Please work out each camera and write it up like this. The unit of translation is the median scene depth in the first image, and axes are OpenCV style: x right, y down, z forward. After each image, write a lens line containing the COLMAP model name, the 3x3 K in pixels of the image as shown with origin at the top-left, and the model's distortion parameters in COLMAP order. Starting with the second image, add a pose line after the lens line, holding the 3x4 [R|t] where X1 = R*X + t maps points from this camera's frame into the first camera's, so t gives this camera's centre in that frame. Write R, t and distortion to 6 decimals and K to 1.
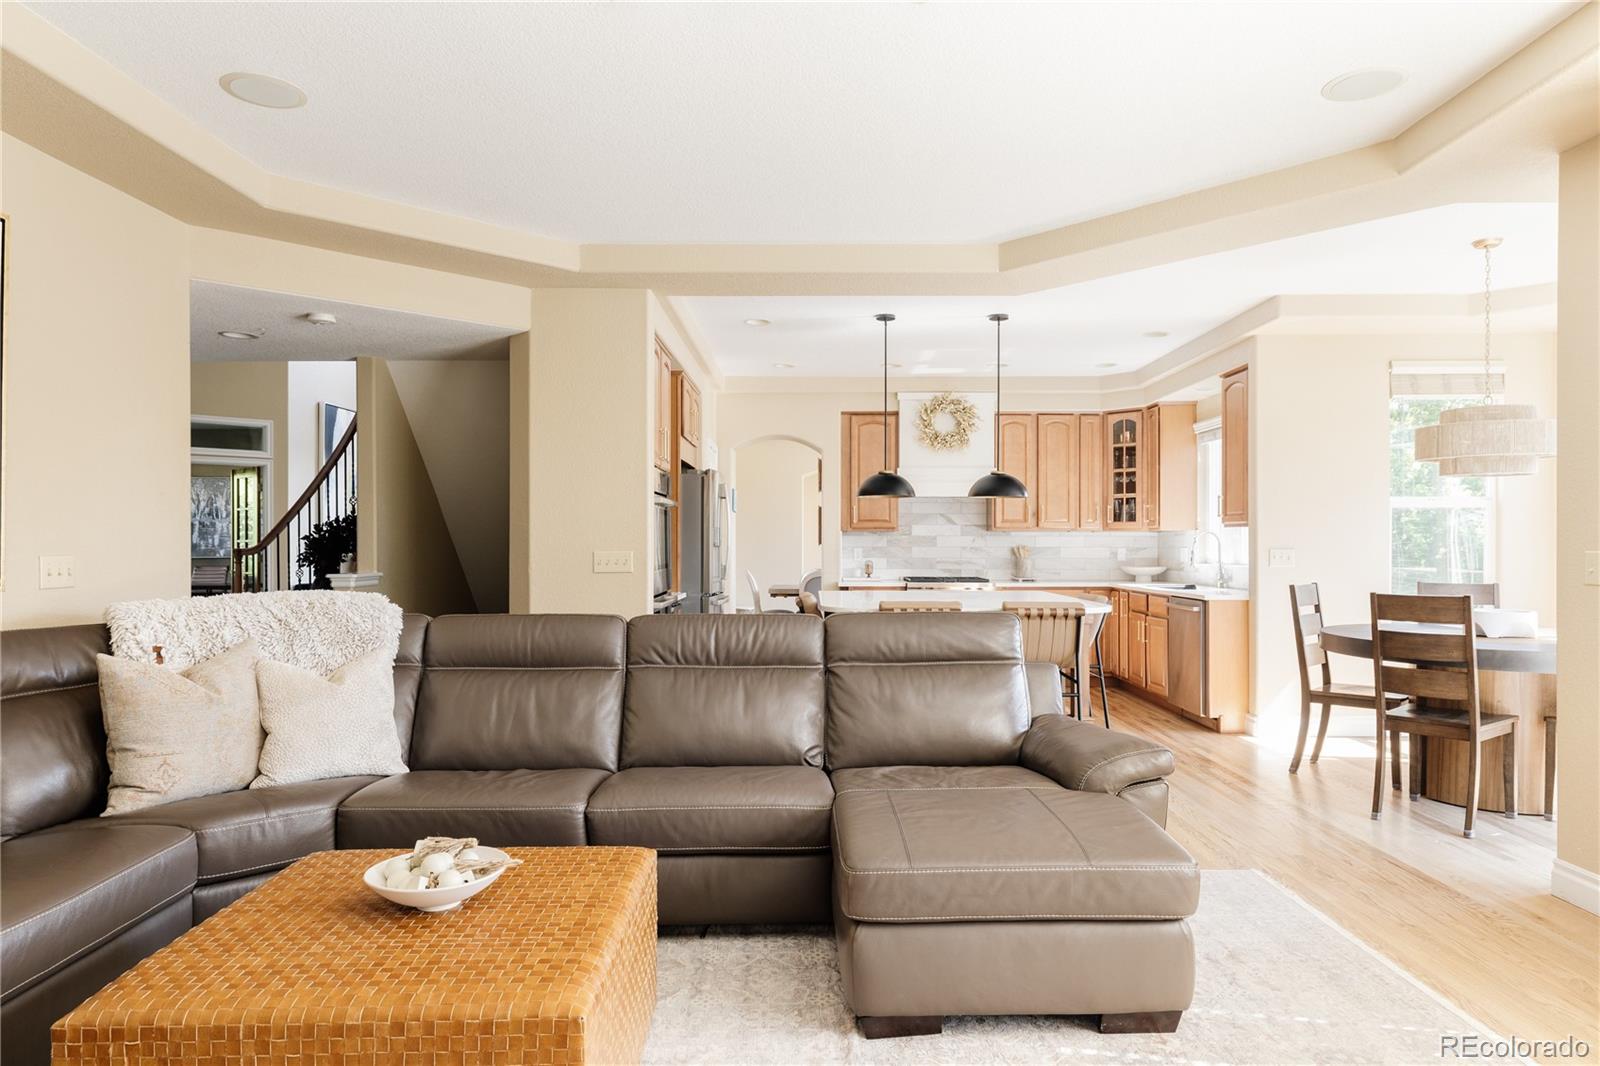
lens RADIAL K [[976.2, 0, 797.9], [0, 976.2, 541.0], [0, 0, 1]] dist [0.012391, -0.001787]
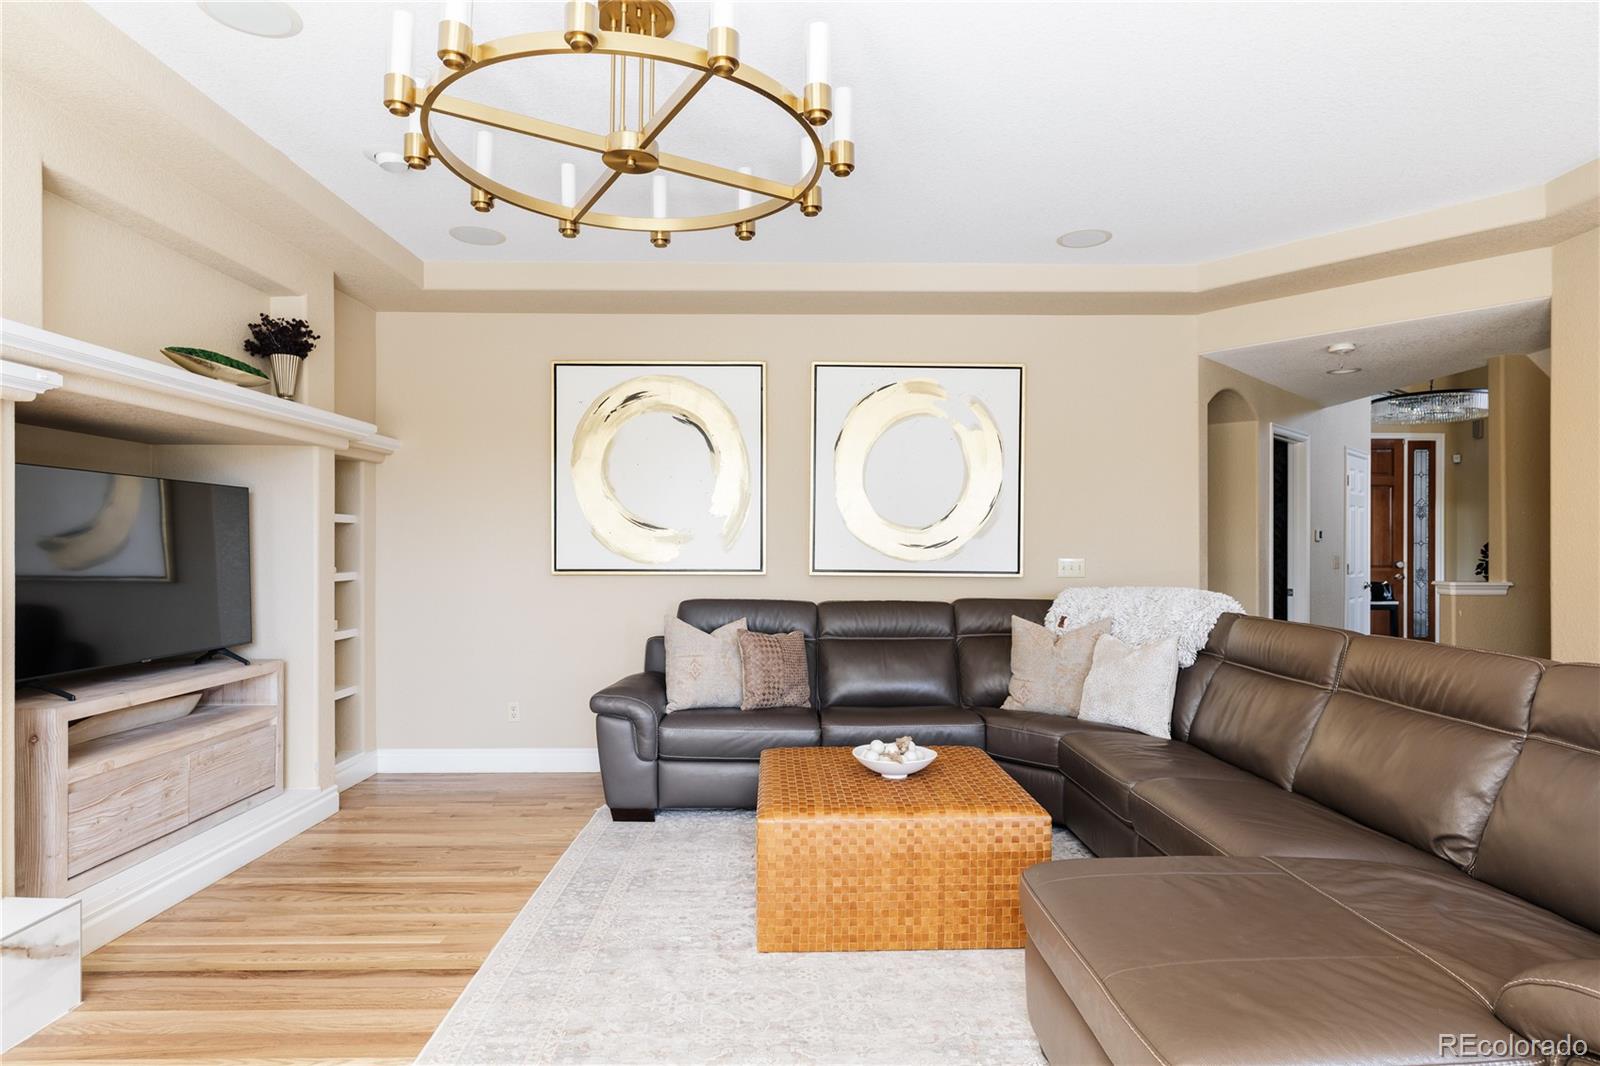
lens RADIAL K [[870.9, 0, 812.3], [0, 870.9, 541.9], [0, 0, 1]] dist [0.000947, -0.000281]
pose [[0.026591, -0.004677, -0.999635, 0.271660], [0.000578, 0.999989, -0.004663, -0.001941], [0.999646, -0.000454, 0.026594, 0.211079]]
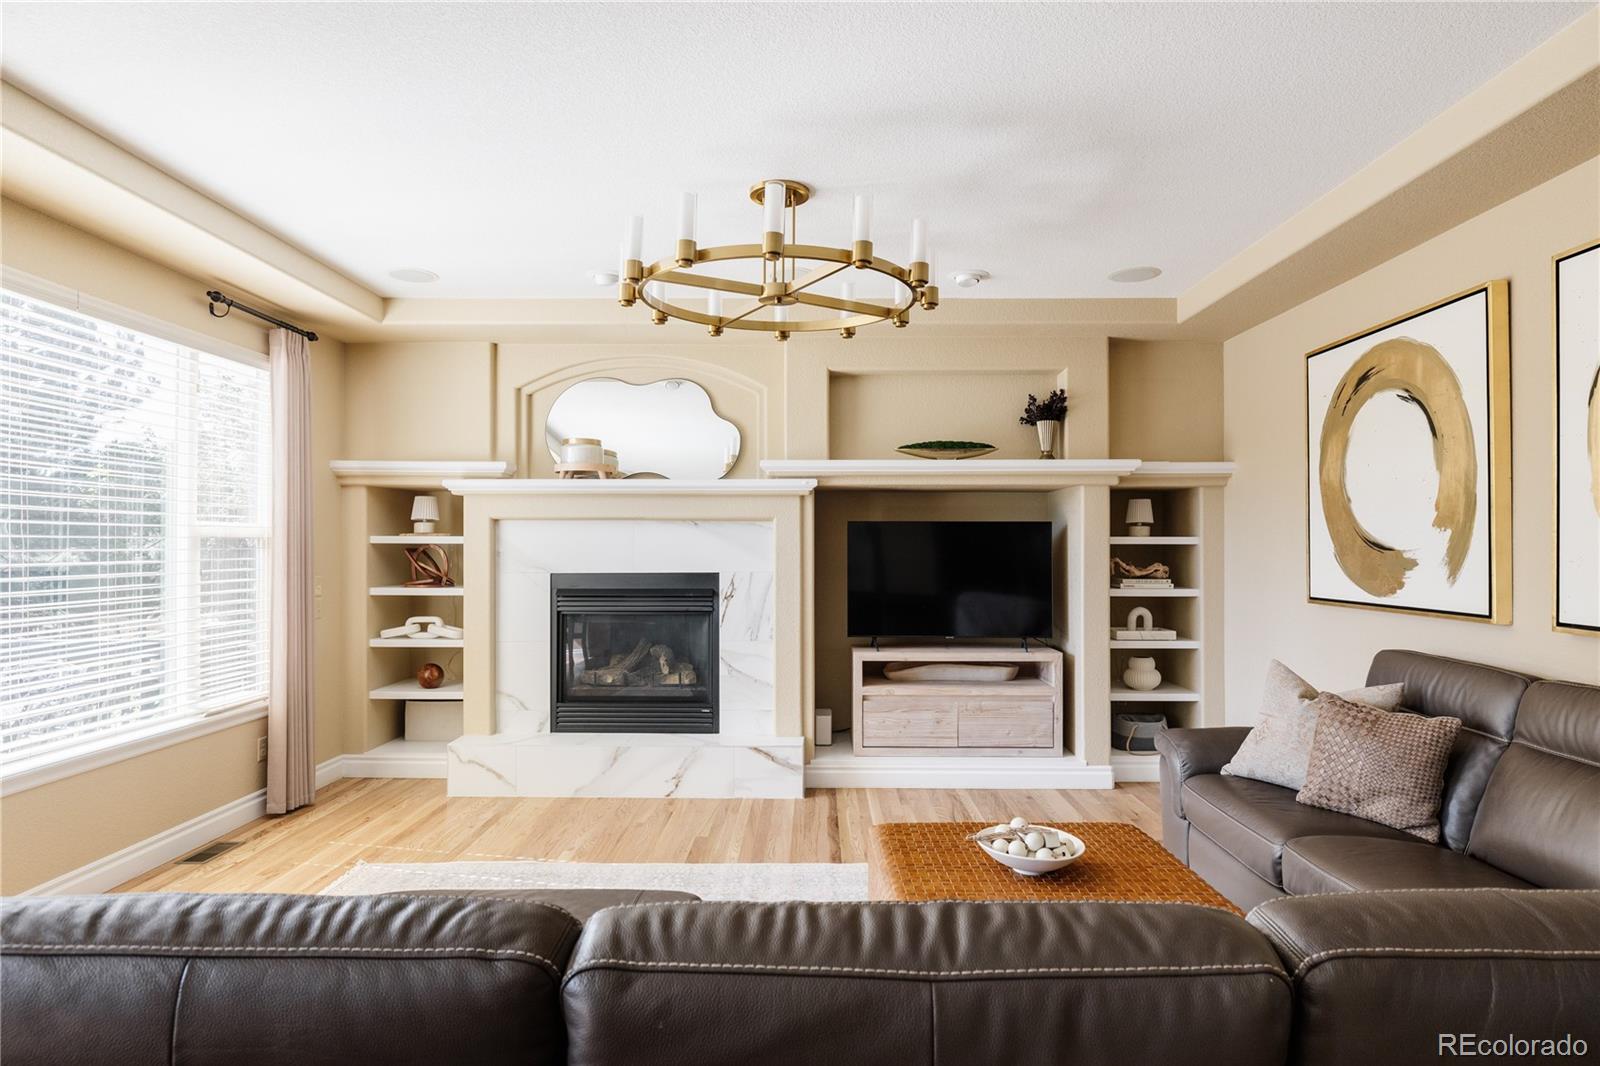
lens RADIAL K [[906.4, 0, 808.0], [0, 906.4, 540.1], [0, 0, 1]] dist [0.002091, 0.000575]
pose [[-0.999999, 0.000520, 0.000971, -0.017706], [0.000511, 0.999950, -0.009977, -0.013429], [-0.000976, -0.009976, -0.999950, 0.559804]]
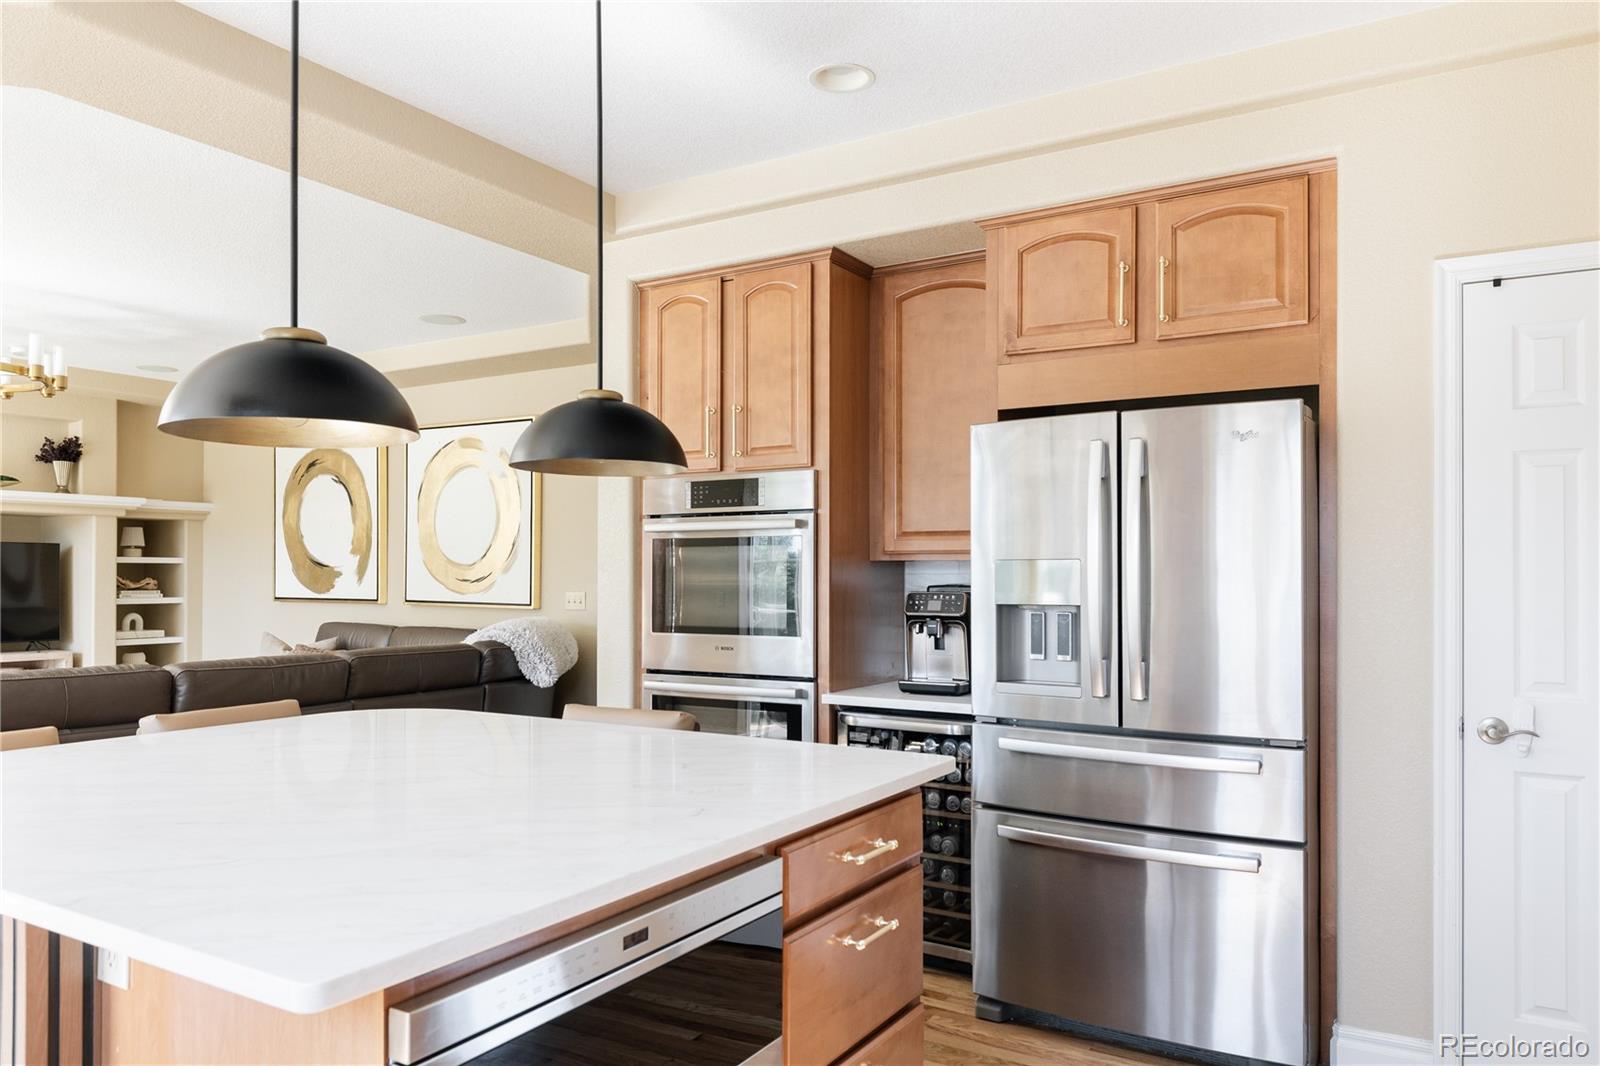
lens RADIAL K [[1102.6, 0, 805.2], [0, 1102.6, 563.0], [0, 0, 1]] dist [0.038771, -0.037130]
pose [[-0.513862, -0.008158, -0.857834, 0.288954], [0.001145, 0.999947, -0.010195, -0.006122], [0.857872, -0.006221, -0.513826, 0.938233]]
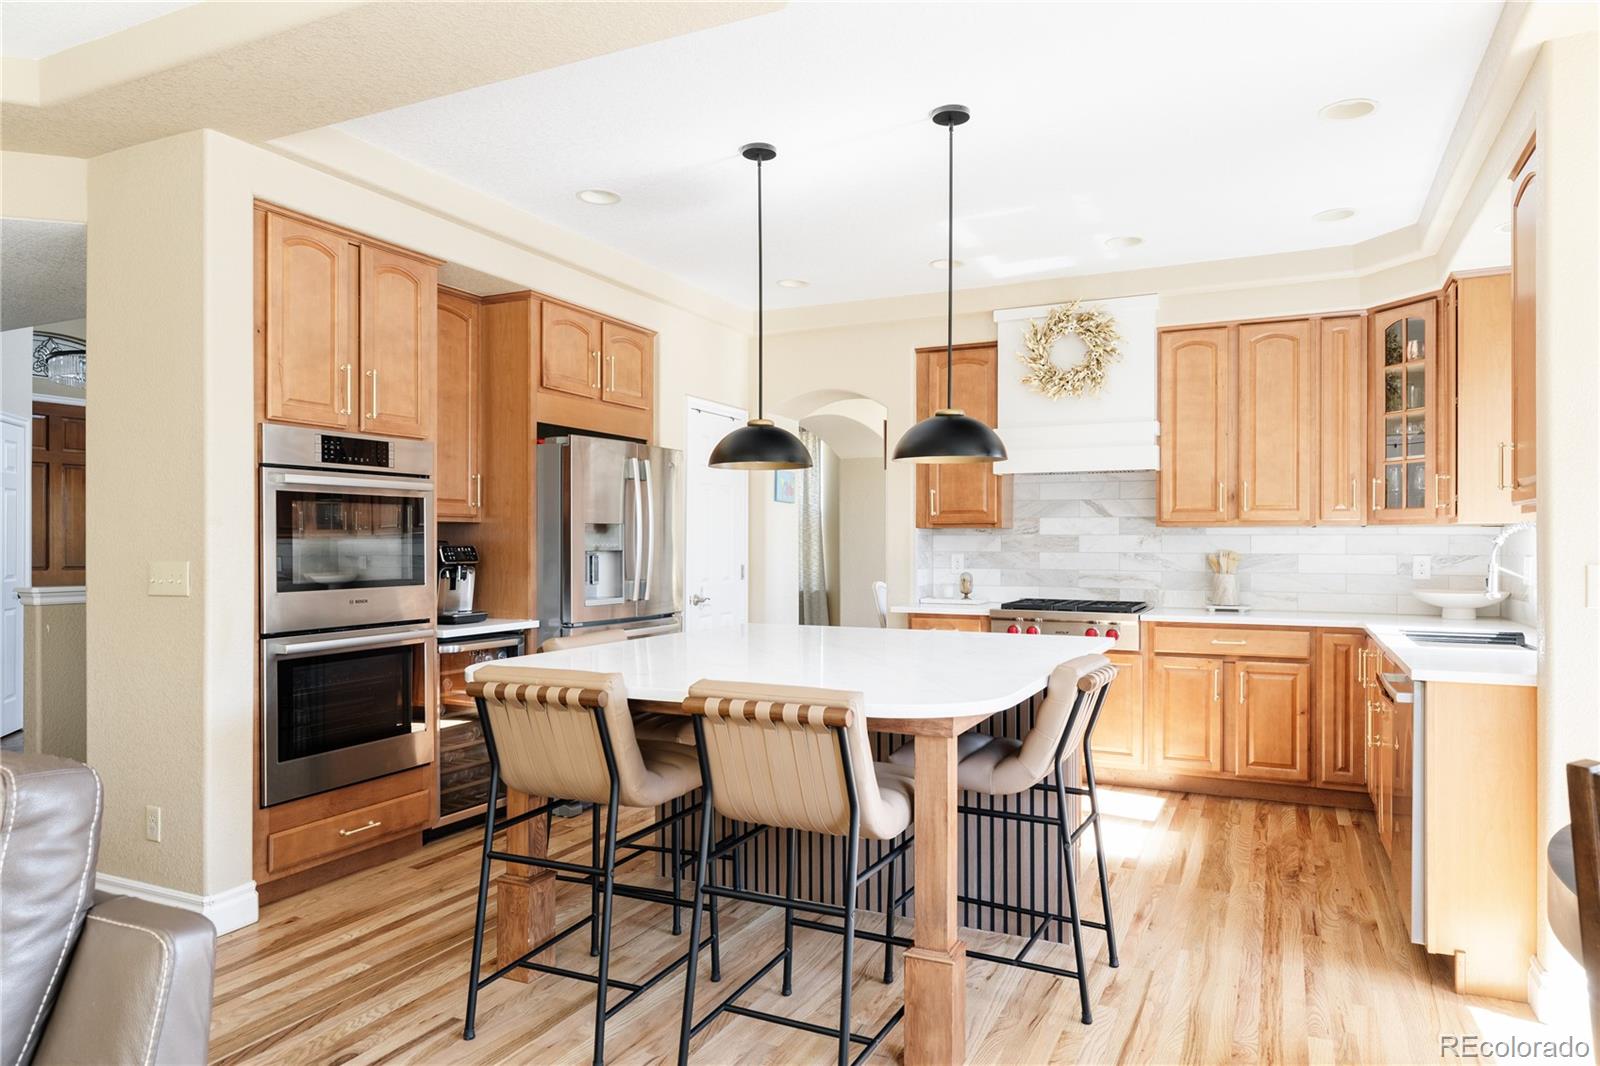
lens RADIAL K [[995.5, 0, 791.8], [0, 995.5, 544.9], [0, 0, 1]] dist [0.001665, -0.003808]
pose [[0.903800, 0.001342, -0.427953, 0.263740], [0.000060, 0.999995, 0.003264, -0.001086], [0.427955, -0.002975, 0.903795, 0.357419]]
